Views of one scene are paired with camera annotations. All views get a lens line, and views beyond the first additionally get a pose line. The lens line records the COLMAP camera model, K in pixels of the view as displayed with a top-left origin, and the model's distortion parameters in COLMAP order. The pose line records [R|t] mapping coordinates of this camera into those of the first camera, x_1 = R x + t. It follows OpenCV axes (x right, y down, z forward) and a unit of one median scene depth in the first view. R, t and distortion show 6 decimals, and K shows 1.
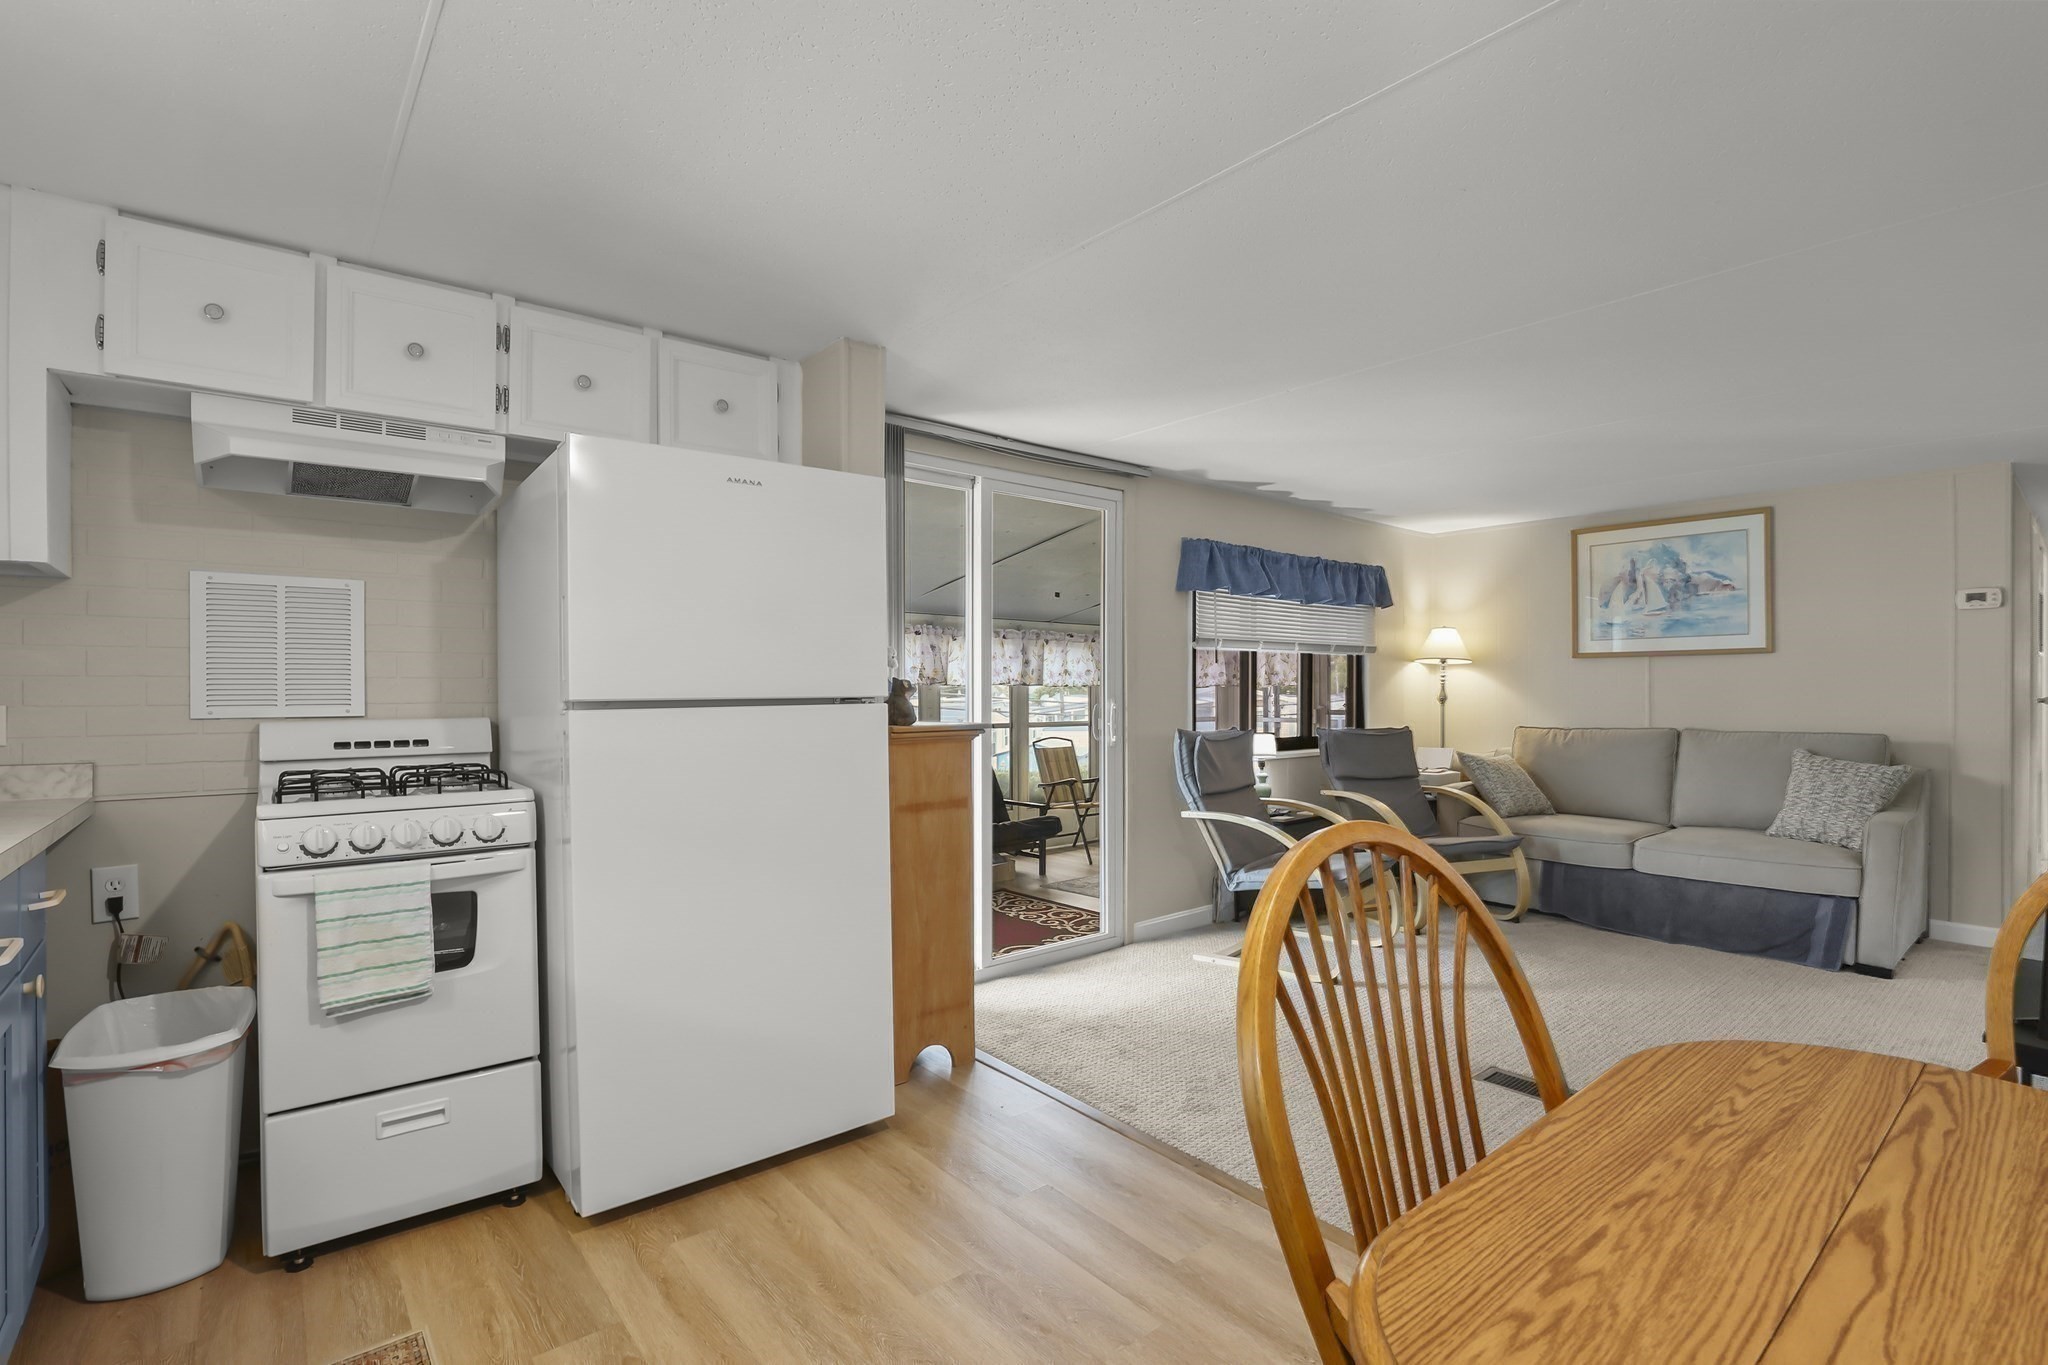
lens RADIAL K [[946.0, 0, 1024.9], [0, 946.0, 689.0], [0, 0, 1]] dist [-0.028114, 0.000777]
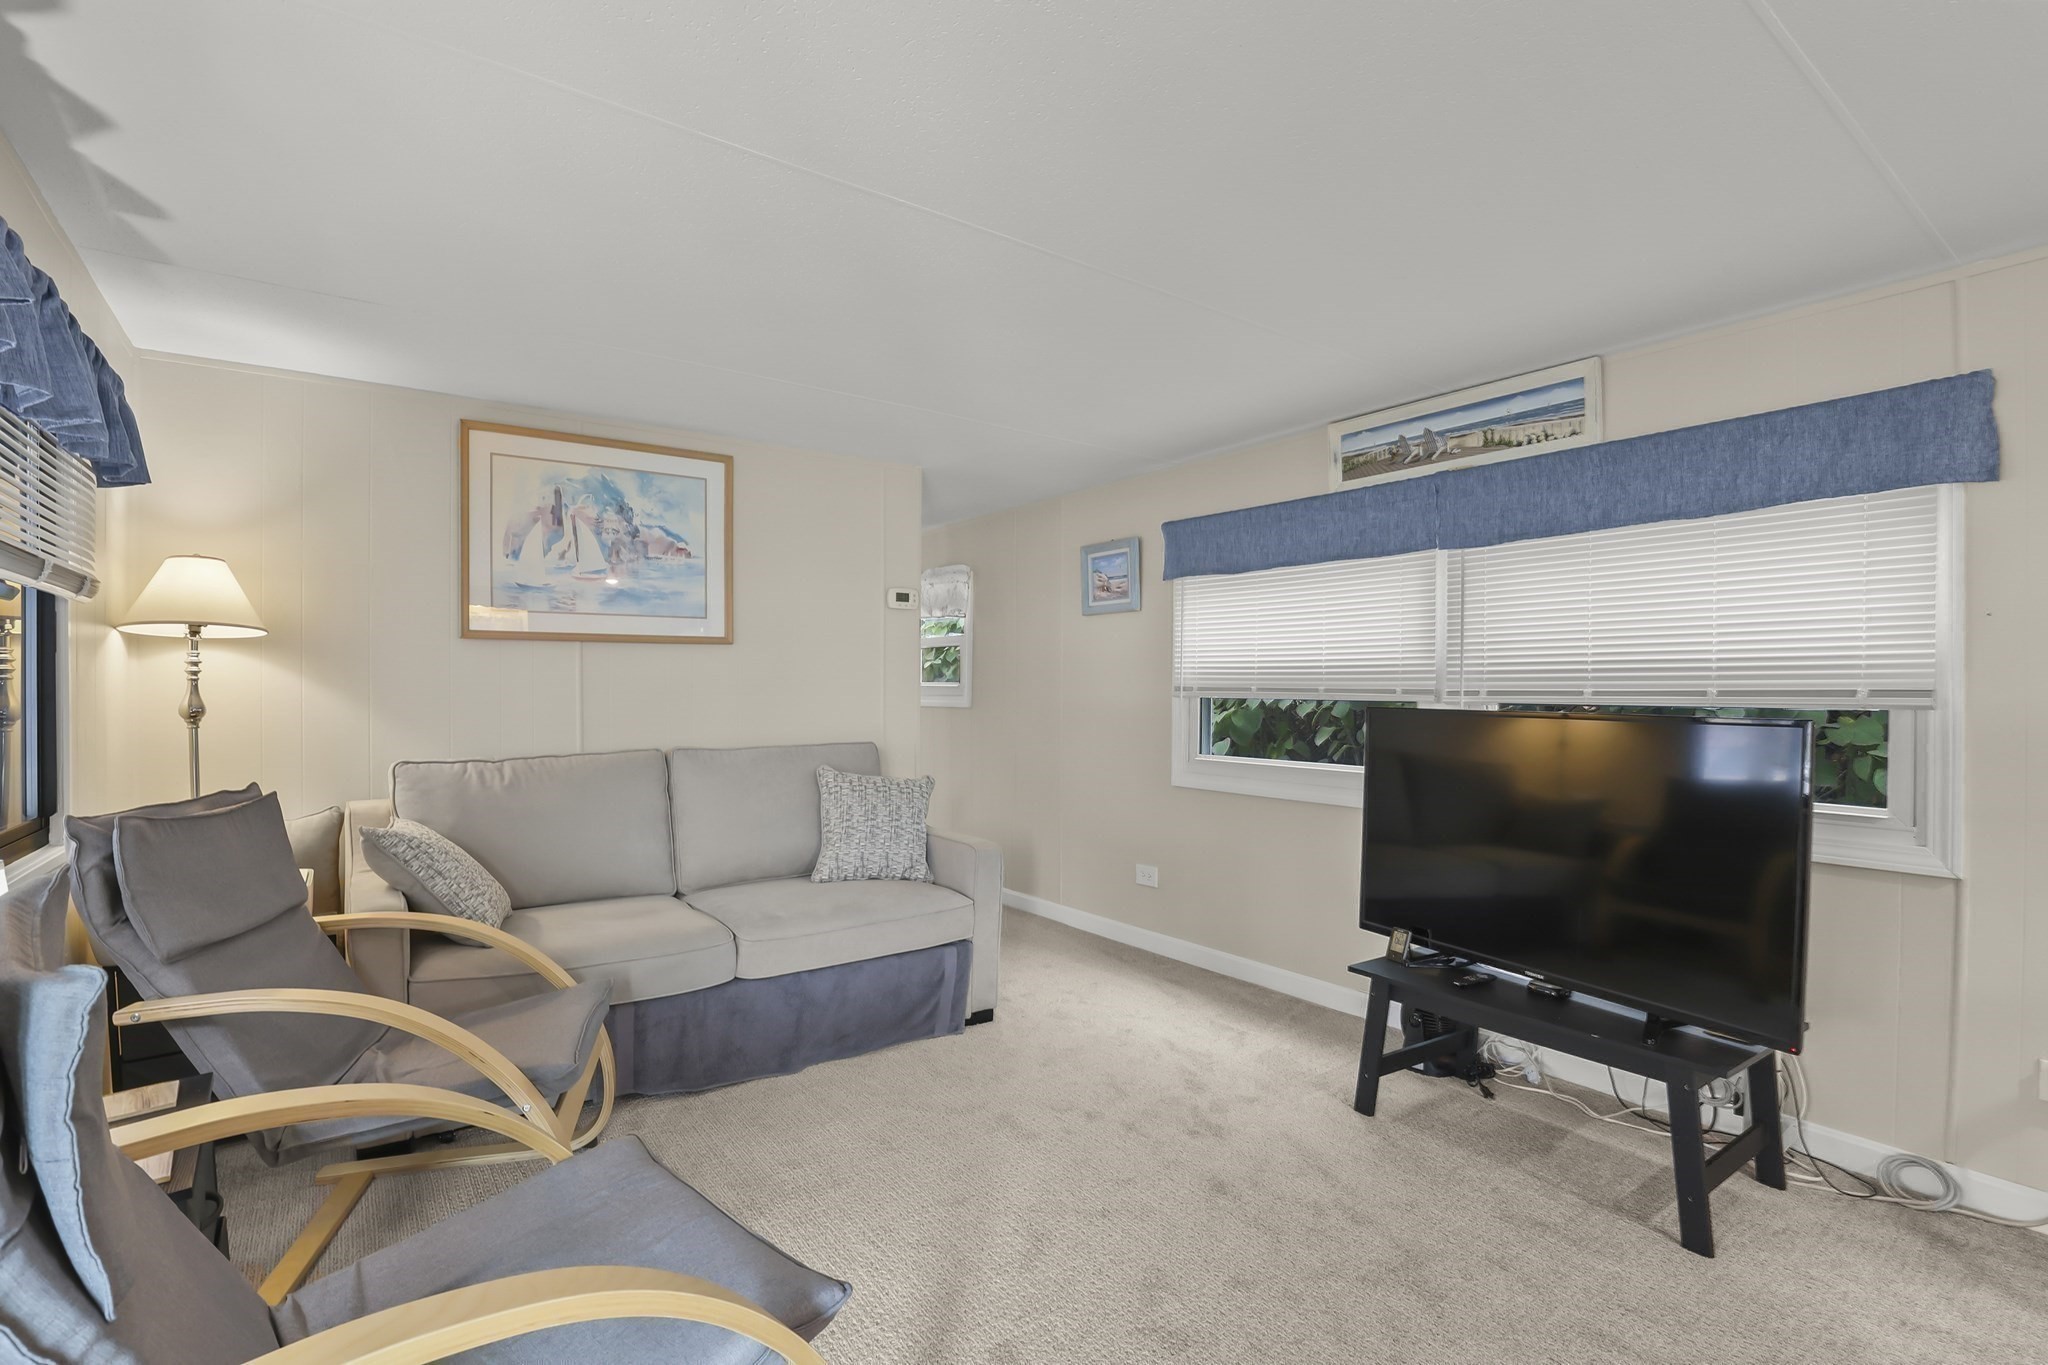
lens RADIAL K [[946.0, 0, 1025.9], [0, 946.0, 693.6], [0, 0, 1]] dist [-0.028114, 0.000777]
pose [[0.067045, -0.000130, 0.997750, 0.031790], [0.002009, 0.999998, -0.000005, 0.002429], [-0.997748, 0.002005, 0.067045, 0.666790]]
